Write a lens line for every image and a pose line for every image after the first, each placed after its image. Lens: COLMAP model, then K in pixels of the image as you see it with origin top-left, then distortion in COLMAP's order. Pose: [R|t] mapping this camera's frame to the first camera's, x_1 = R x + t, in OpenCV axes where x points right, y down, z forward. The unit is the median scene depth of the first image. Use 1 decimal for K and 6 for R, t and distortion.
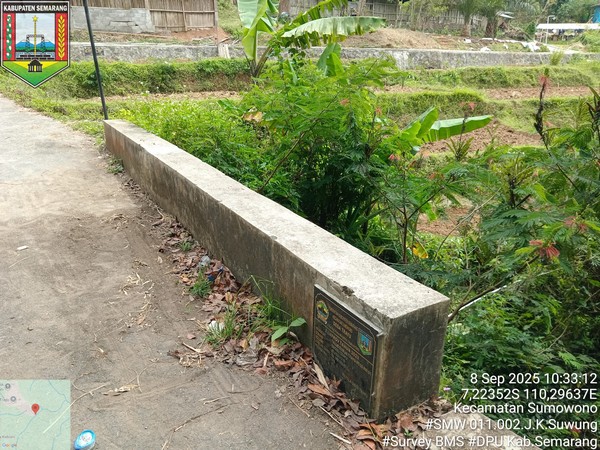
lens RADIAL K [[450.3, 0, 300.3], [0, 450.3, 227.9], [0, 0, 1]] dist [0.032185, -0.067630]
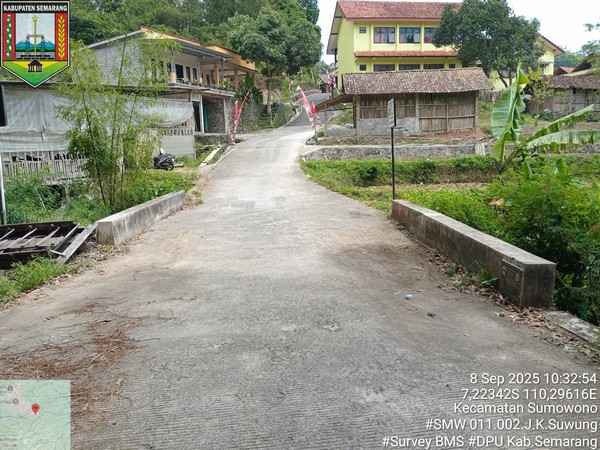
lens RADIAL K [[450.3, 0, 295.9], [0, 450.3, 229.1], [0, 0, 1]] dist [0.032185, -0.067630]
pose [[0.856977, 0.066300, -0.511071, 0.063380], [-0.161426, 0.976318, -0.144029, 0.099416], [0.489419, 0.205930, 0.847385, -0.334097]]
